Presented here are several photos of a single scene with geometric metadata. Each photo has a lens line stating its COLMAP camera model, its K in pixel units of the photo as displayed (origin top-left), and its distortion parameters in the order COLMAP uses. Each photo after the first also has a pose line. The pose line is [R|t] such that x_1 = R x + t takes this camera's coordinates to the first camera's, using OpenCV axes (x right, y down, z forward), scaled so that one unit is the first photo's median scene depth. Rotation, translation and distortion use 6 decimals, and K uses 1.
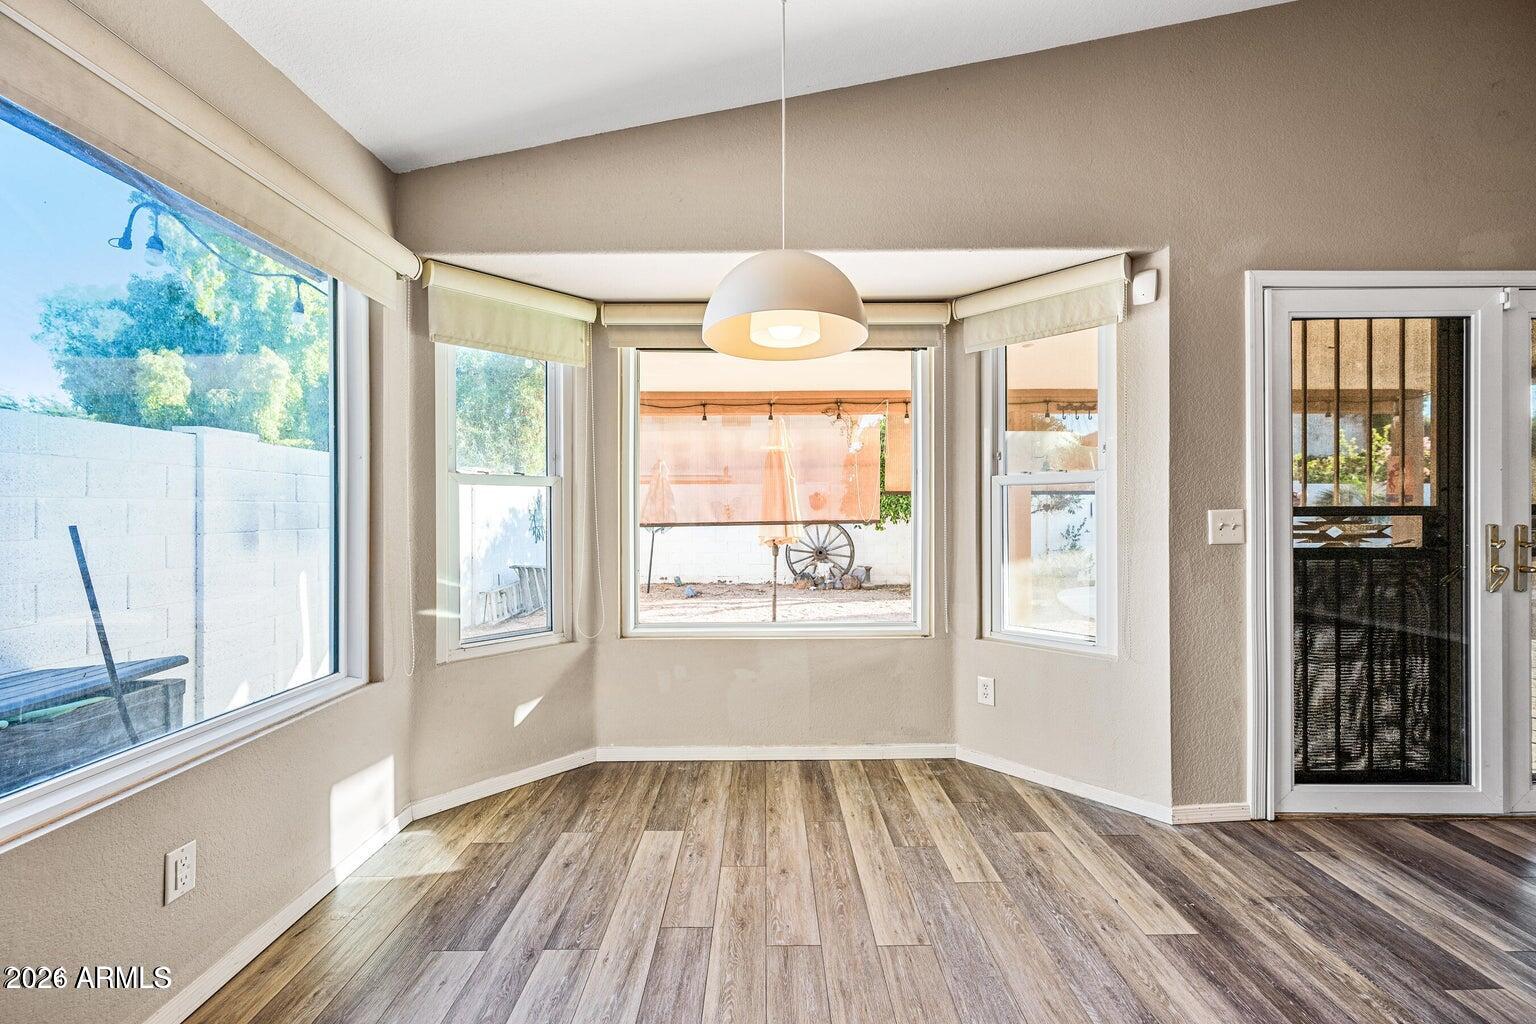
lens RADIAL K [[604.2, 0, 769.8], [0, 604.2, 515.9], [0, 0, 1]] dist [-0.001191, -0.000689]
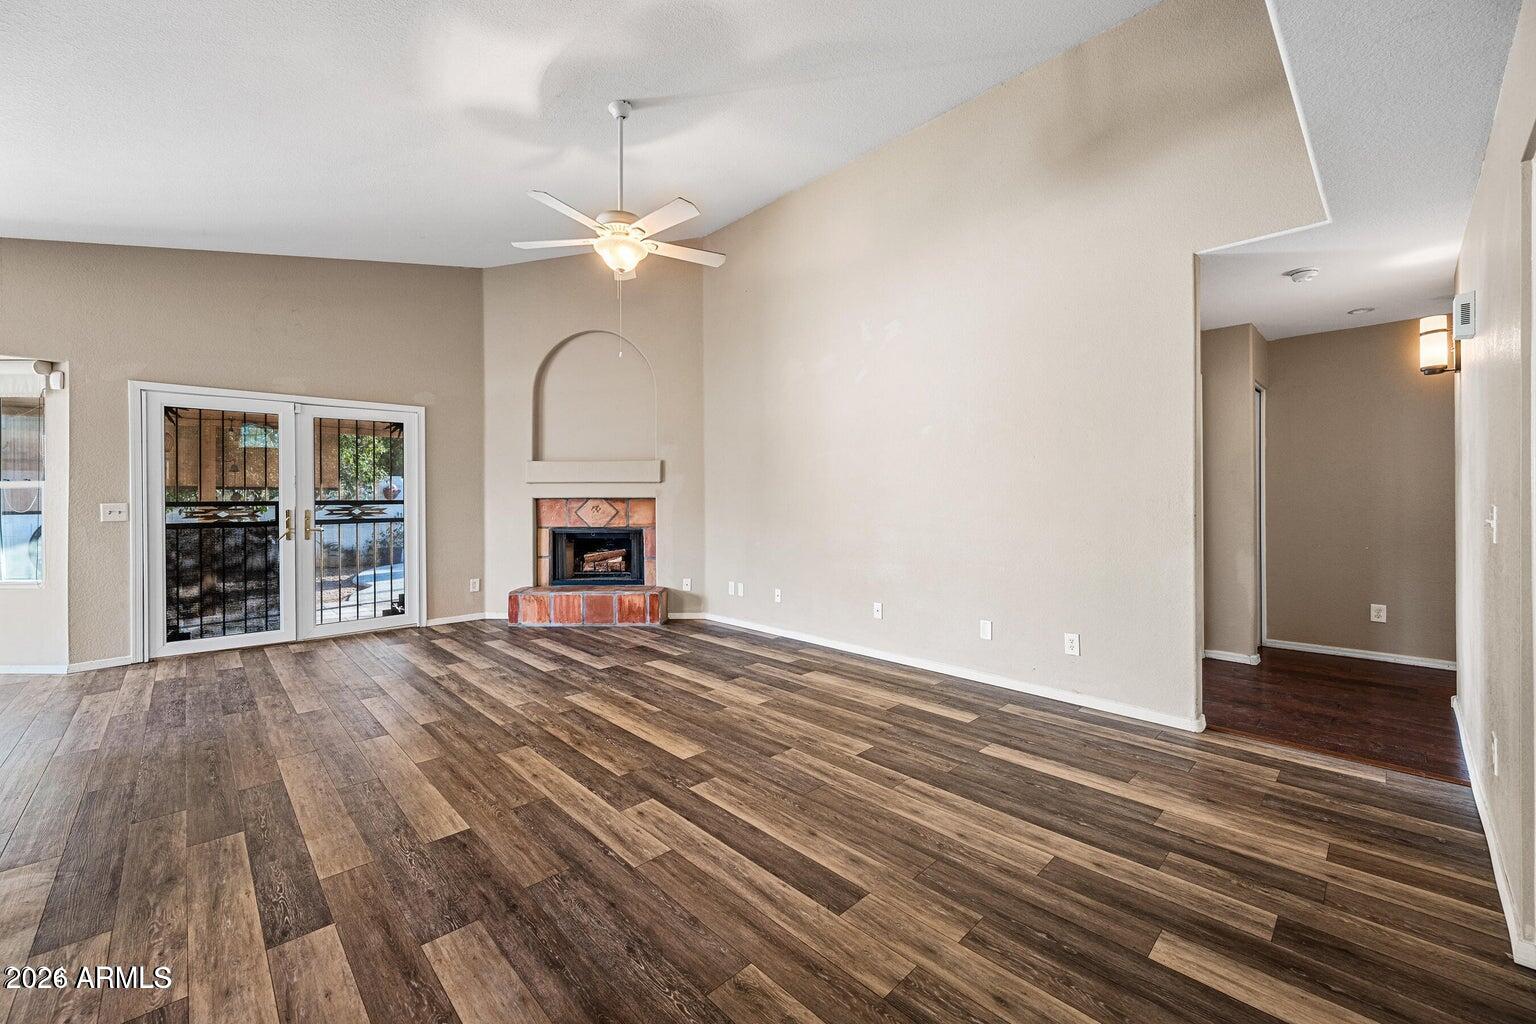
lens RADIAL K [[604.2, 0, 773.6], [0, 604.2, 500.4], [0, 0, 1]] dist [-0.001191, -0.000689]
pose [[0.726379, -0.001820, 0.687292, 0.851609], [0.004911, 0.999985, -0.002542, -0.005058], [-0.687277, 0.005222, 0.726376, -1.614961]]
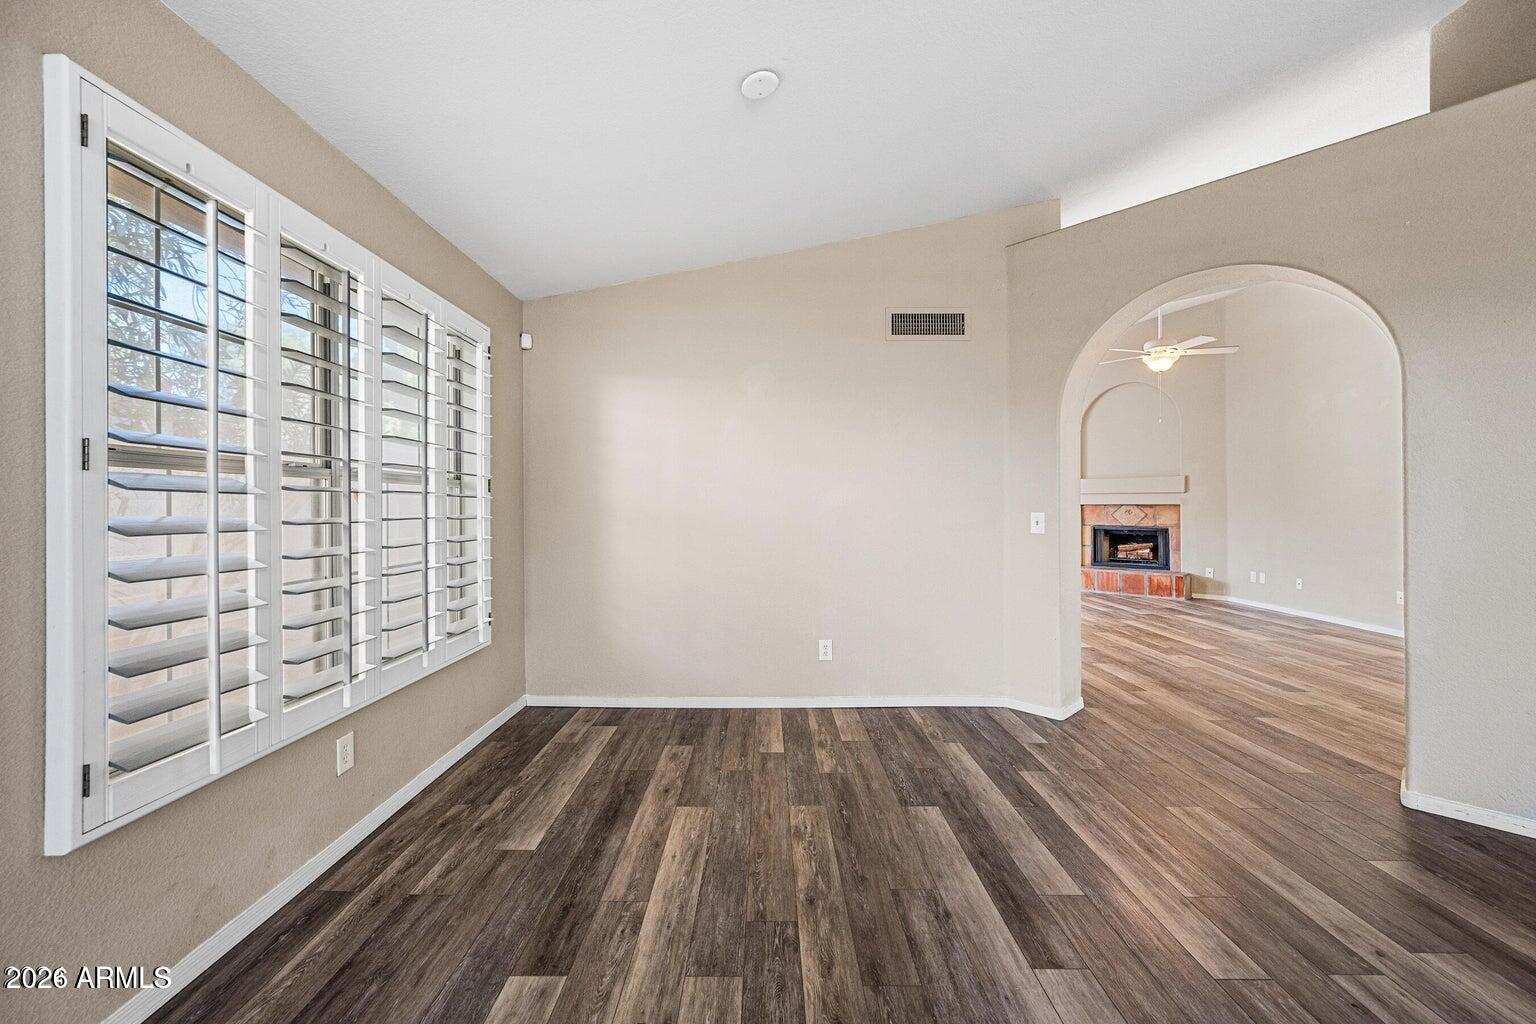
lens RADIAL K [[604.2, 0, 765.3], [0, 604.2, 503.9], [0, 0, 1]] dist [-0.001191, -0.000689]
pose [[0.999706, 0.000978, -0.024241, 0.087764], [-0.001192, 0.999961, -0.008787, 0.003742], [0.024232, 0.008813, 0.999668, -2.727675]]
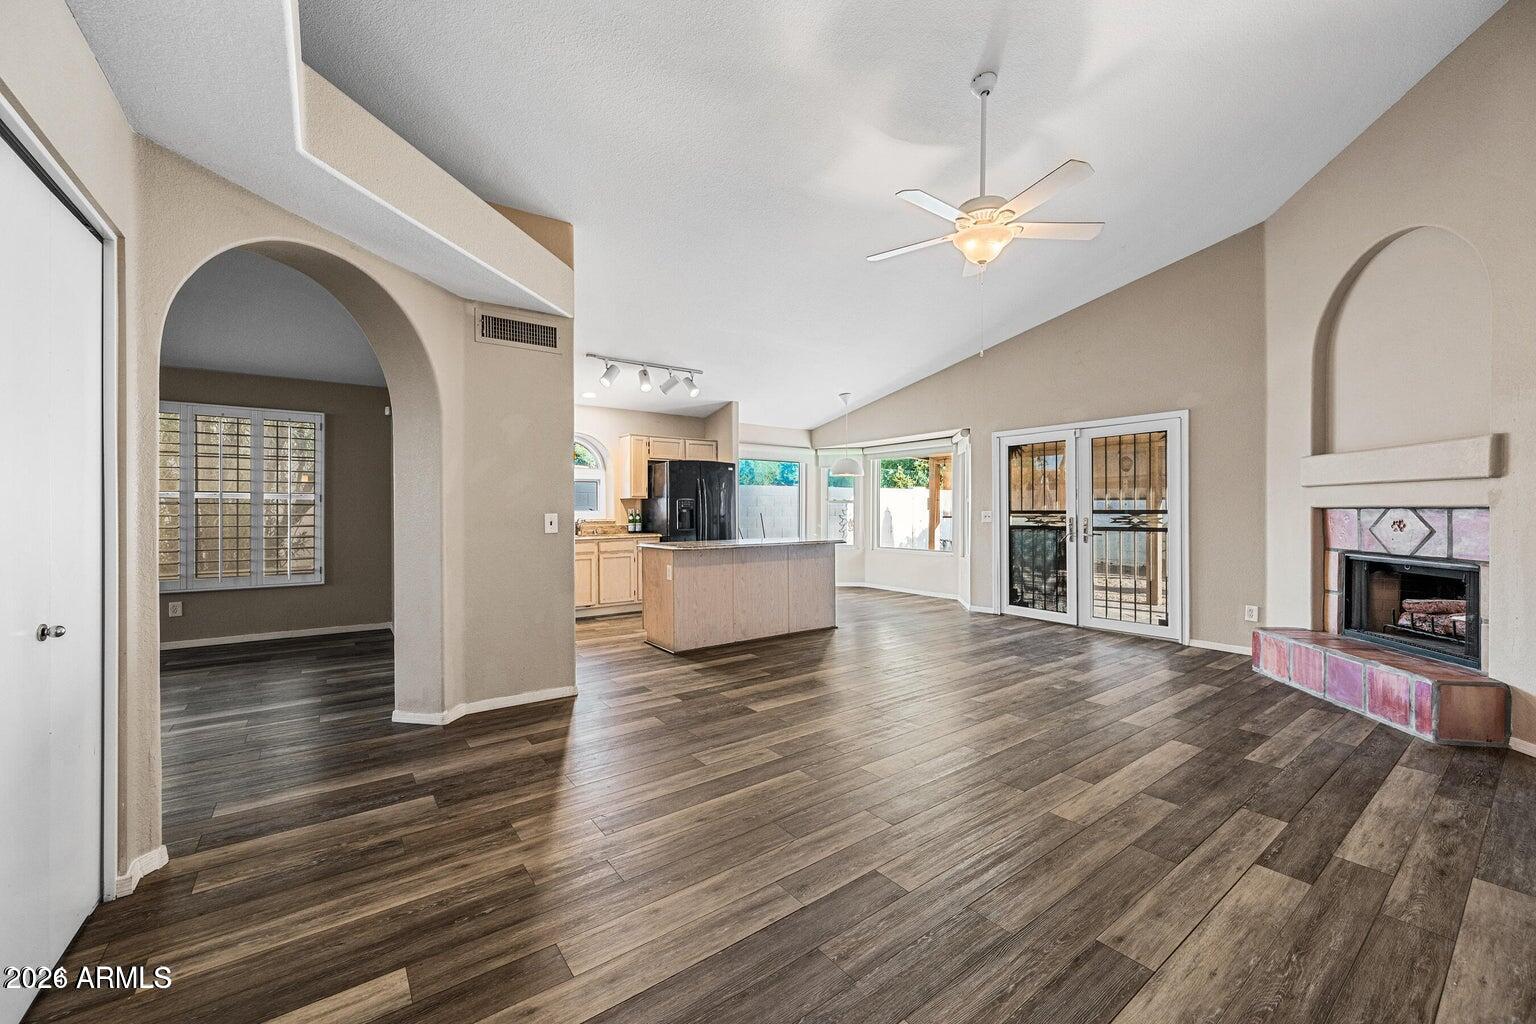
lens RADIAL K [[604.2, 0, 768.5], [0, 604.2, 507.7], [0, 0, 1]] dist [-0.001191, -0.000689]
pose [[0.585013, 0.000480, -0.811024, 2.288050], [-0.005309, 0.999981, -0.003238, -0.010318], [0.811007, 0.006199, 0.585004, -1.489628]]
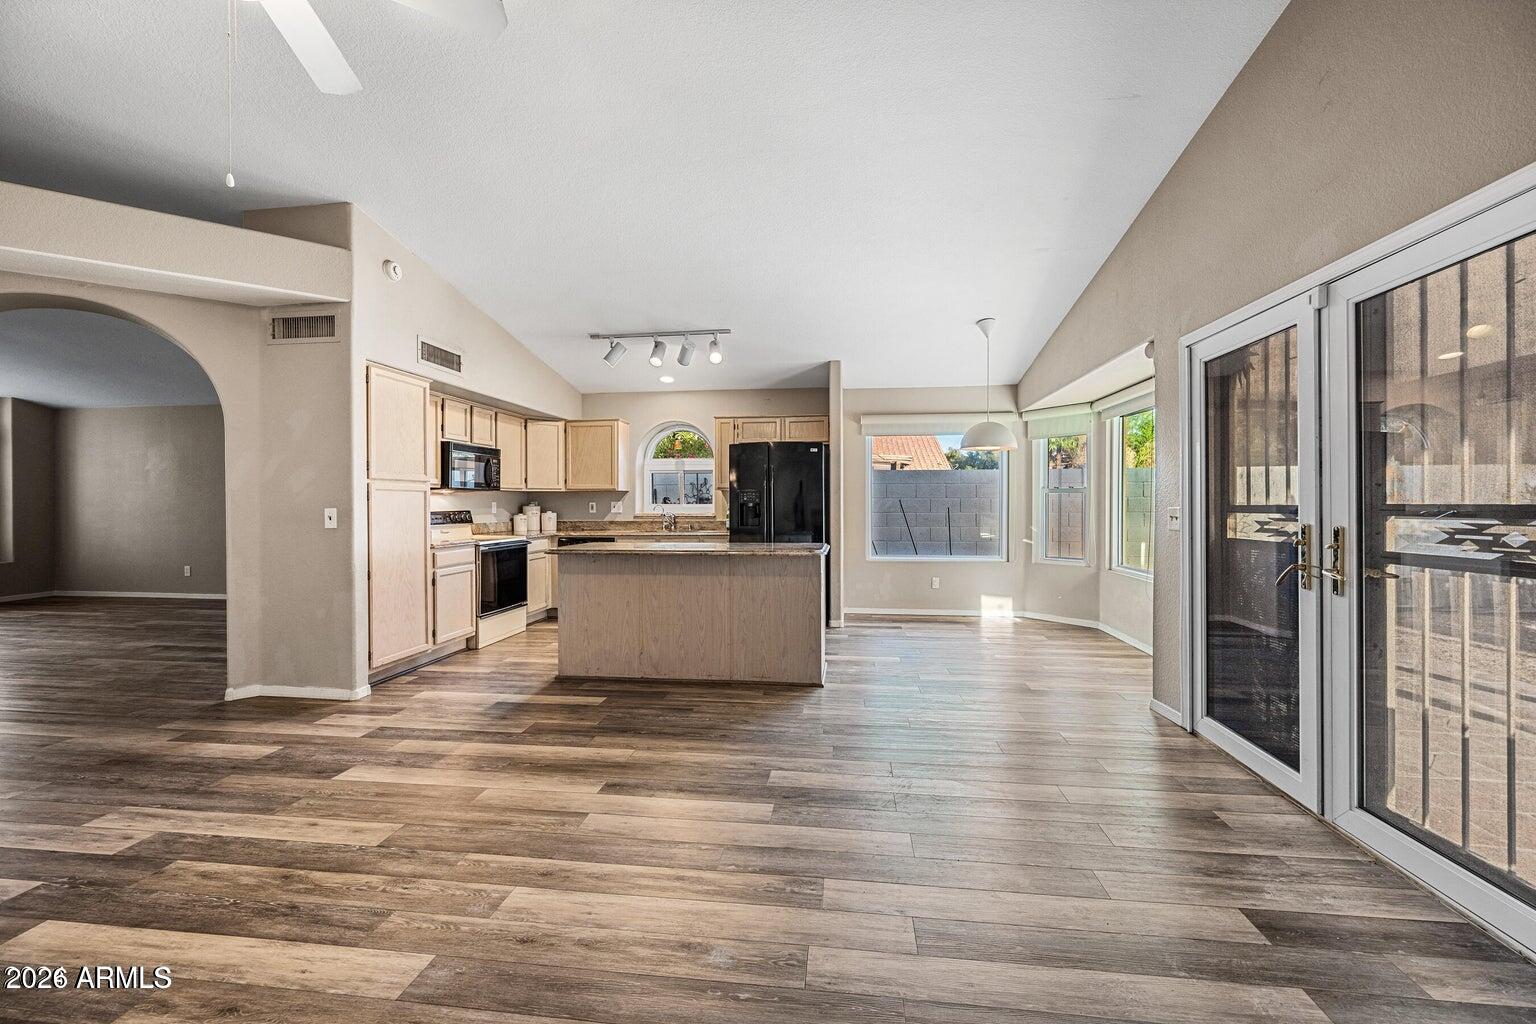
lens RADIAL K [[604.2, 0, 772.0], [0, 604.2, 506.8], [0, 0, 1]] dist [-0.001191, -0.000689]
pose [[-0.134059, 0.011089, -0.990911, 2.053981], [-0.002871, 0.999929, 0.011579, -0.021707], [0.990969, 0.004397, -0.134018, 0.210768]]
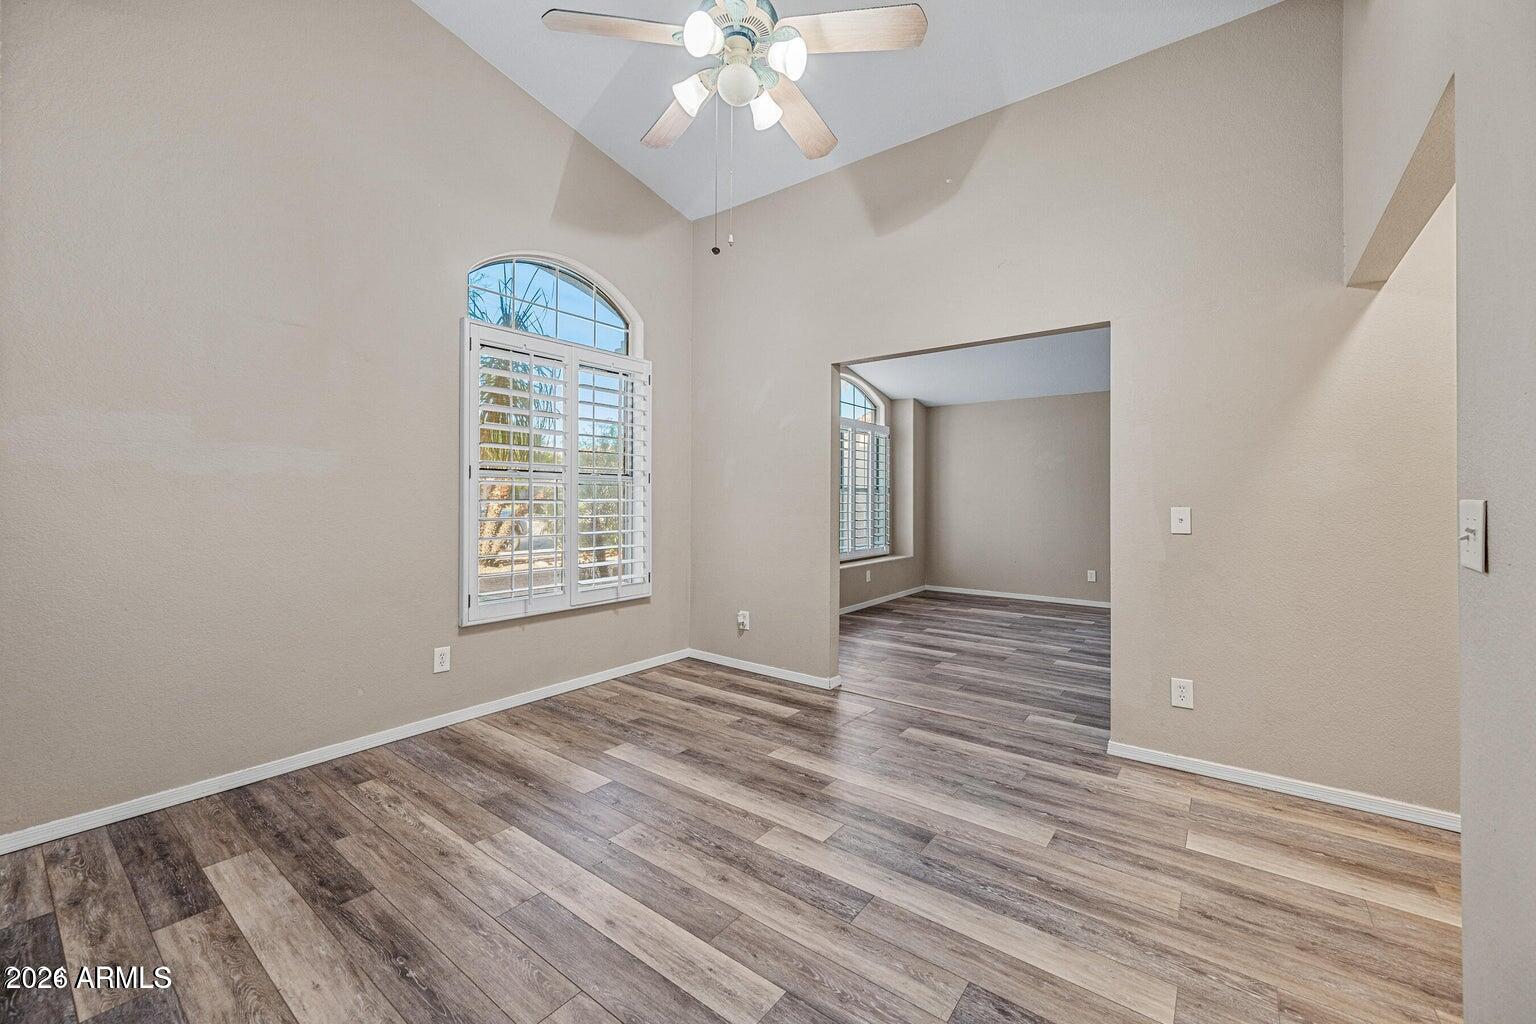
lens RADIAL K [[604.2, 0, 768.8], [0, 604.2, 503.2], [0, 0, 1]] dist [-0.001191, -0.000689]
pose [[-0.620586, 0.002147, -0.784135, 2.509180], [-0.007270, 0.999938, 0.008492, 0.002128], [0.784105, 0.010970, -0.620532, -2.510831]]
